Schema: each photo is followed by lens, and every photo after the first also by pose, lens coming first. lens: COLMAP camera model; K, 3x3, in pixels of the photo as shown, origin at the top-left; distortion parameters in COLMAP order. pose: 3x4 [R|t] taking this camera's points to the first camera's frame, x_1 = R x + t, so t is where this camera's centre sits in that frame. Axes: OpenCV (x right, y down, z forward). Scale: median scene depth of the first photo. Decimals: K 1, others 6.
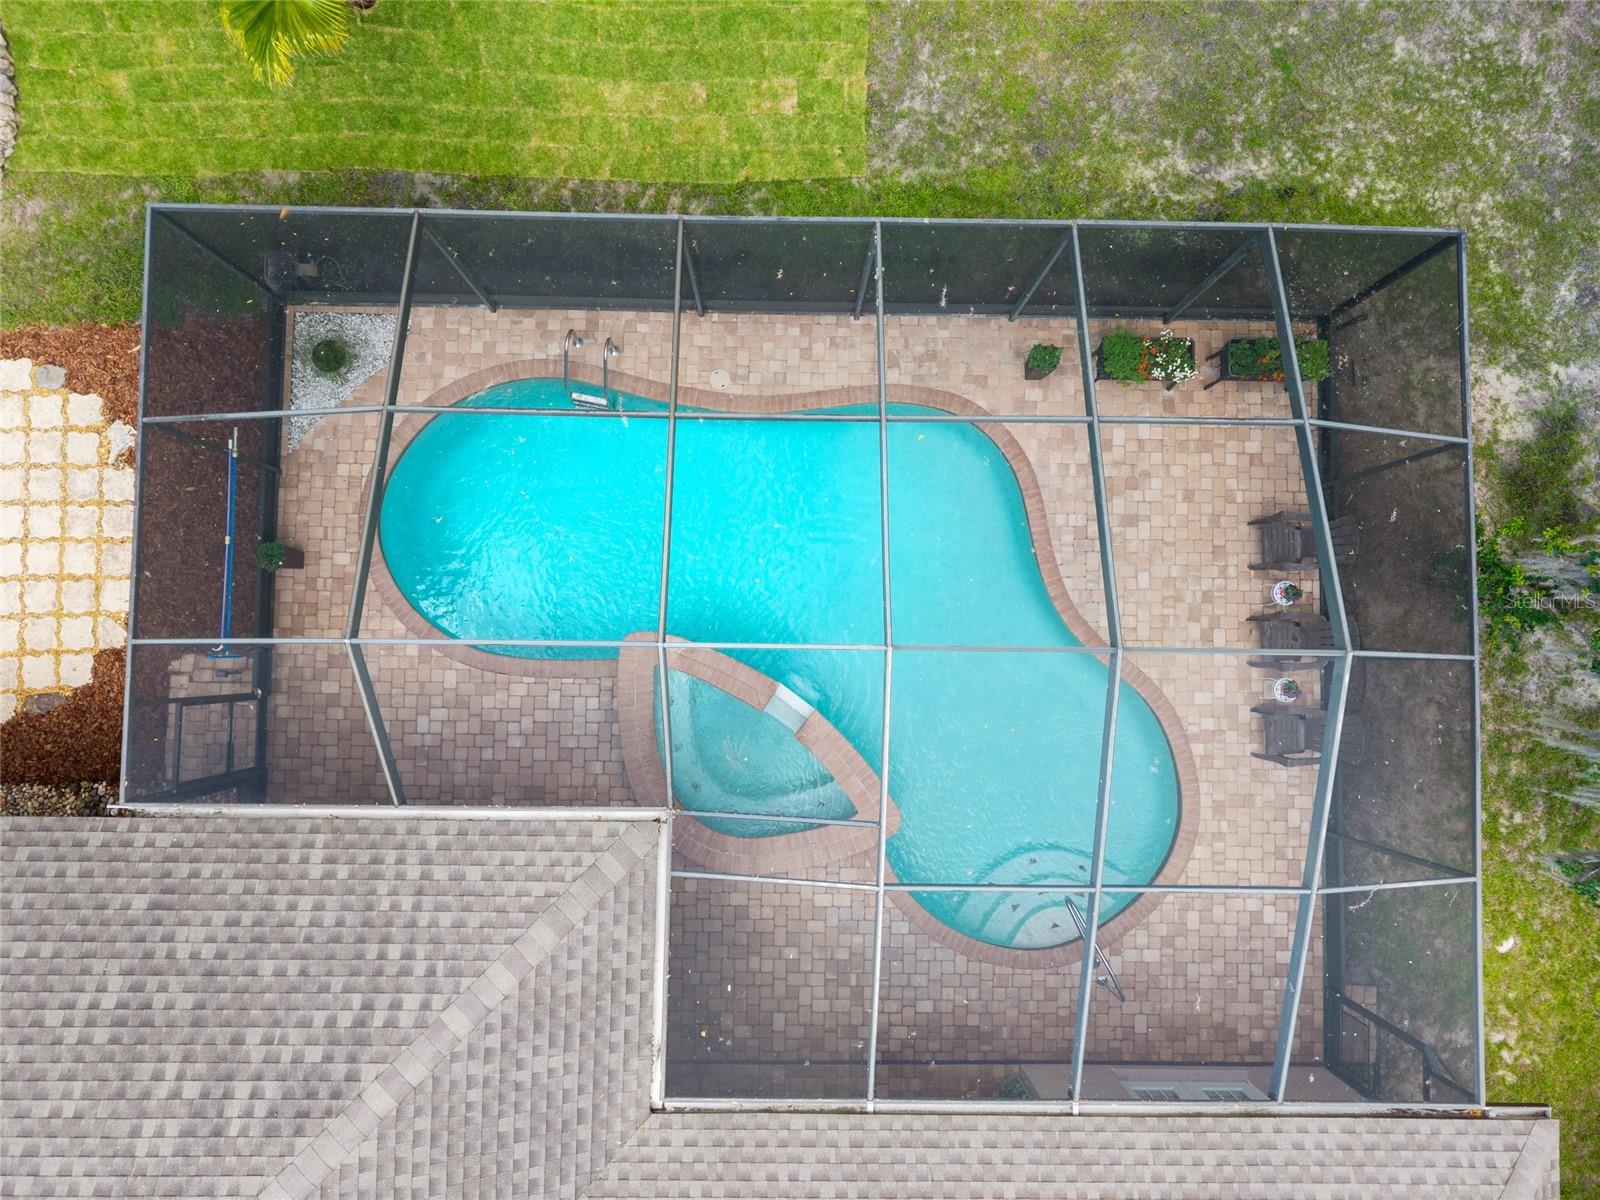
lens RADIAL K [[1079.8, 0, 787.2], [0, 1079.8, 607.9], [0, 0, 1]] dist [0.008119, -0.000475]
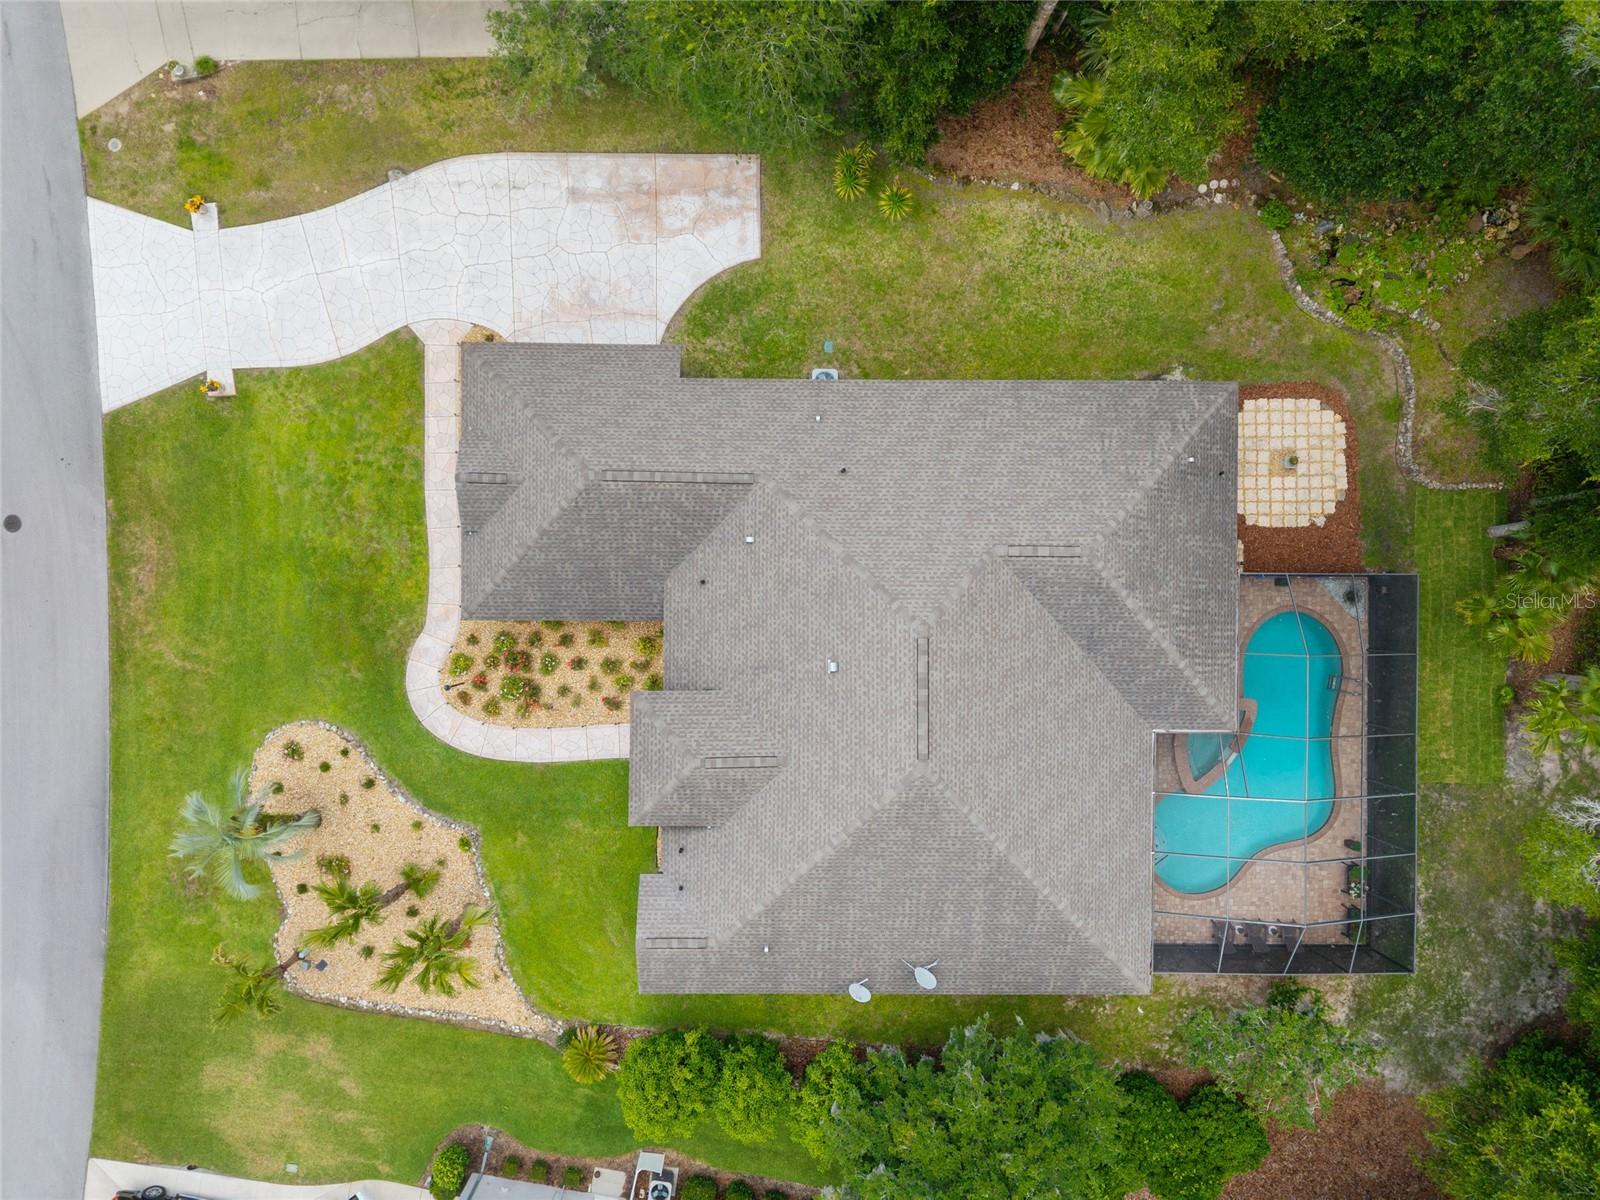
lens RADIAL K [[1079.8, 0, 787.2], [0, 1079.8, 607.9], [0, 0, 1]] dist [0.008119, -0.000475]
pose [[0.008737, 0.999924, -0.008754, -0.374882], [-0.999268, 0.009057, 0.037160, 1.143373], [0.037237, 0.008423, 0.999271, -1.900018]]
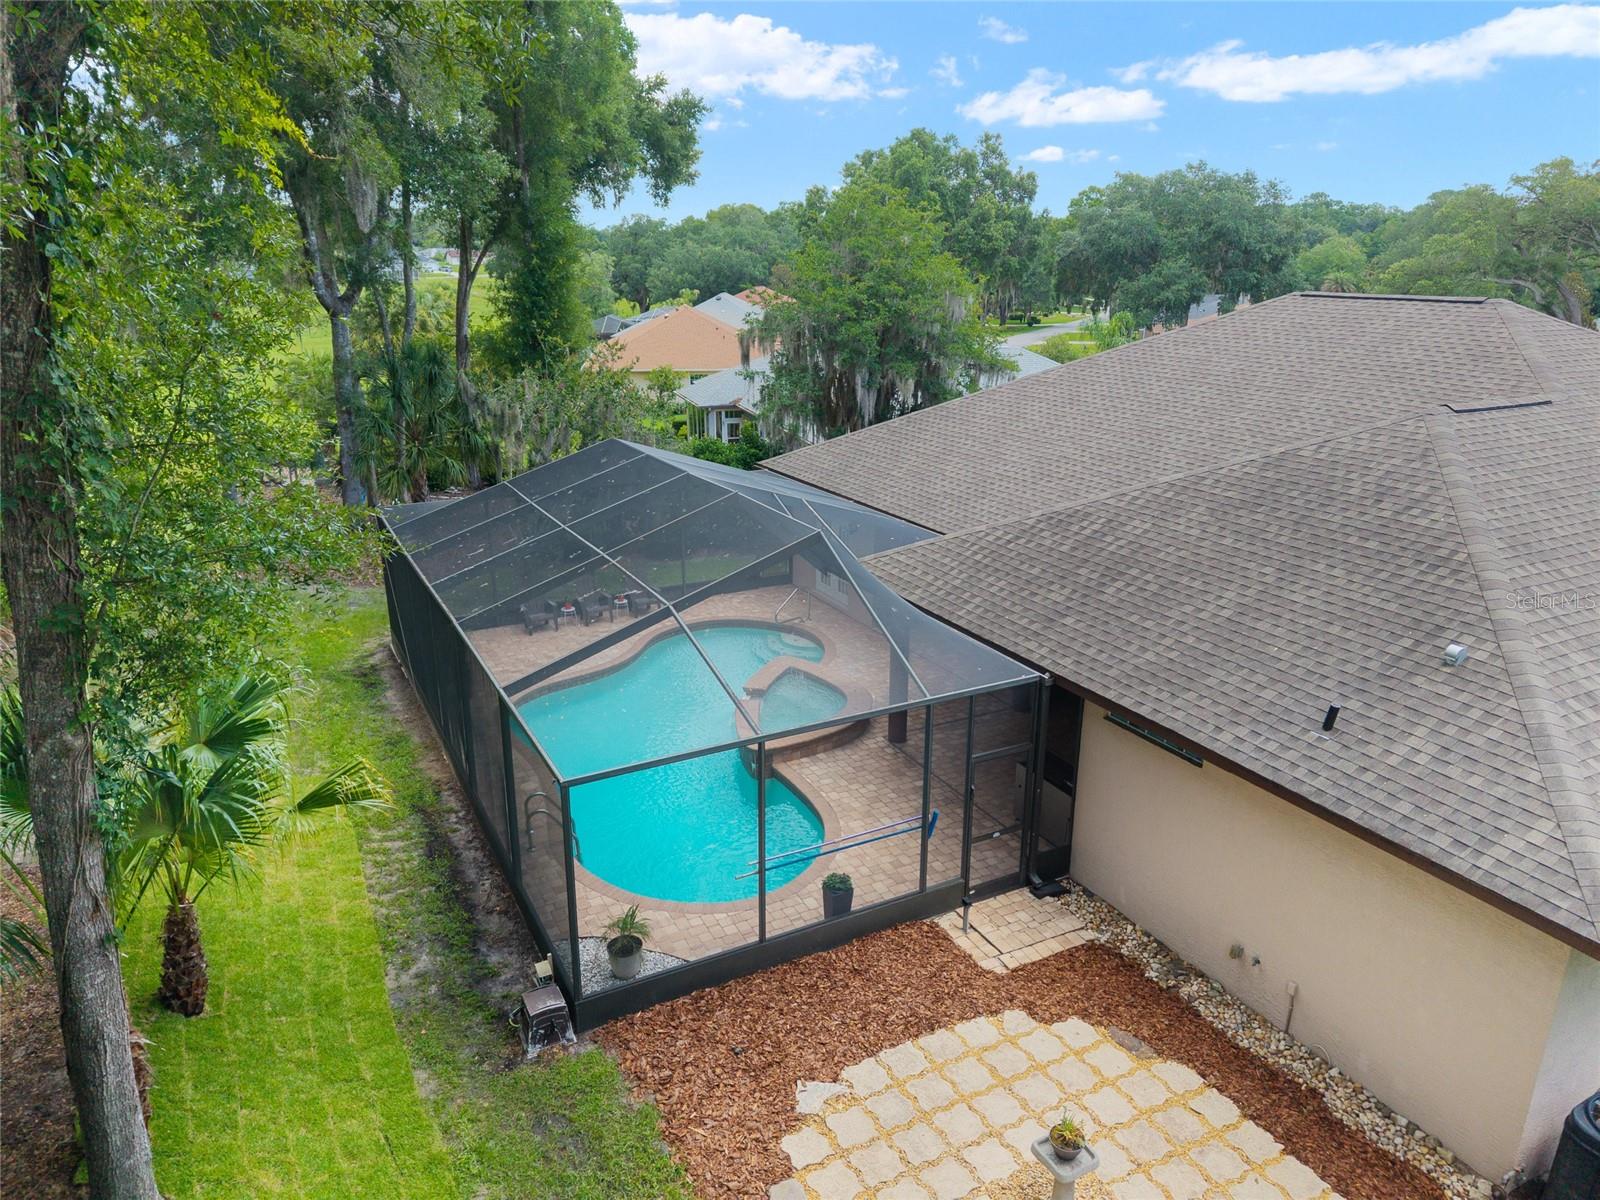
lens RADIAL K [[1079.8, 0, 787.2], [0, 1079.8, 607.9], [0, 0, 1]] dist [0.008119, -0.000475]
pose [[-0.471259, -0.289254, 0.833215, -1.155919], [0.880959, -0.108601, 0.460562, -0.496056], [-0.042731, 0.951072, 0.306000, 0.429464]]
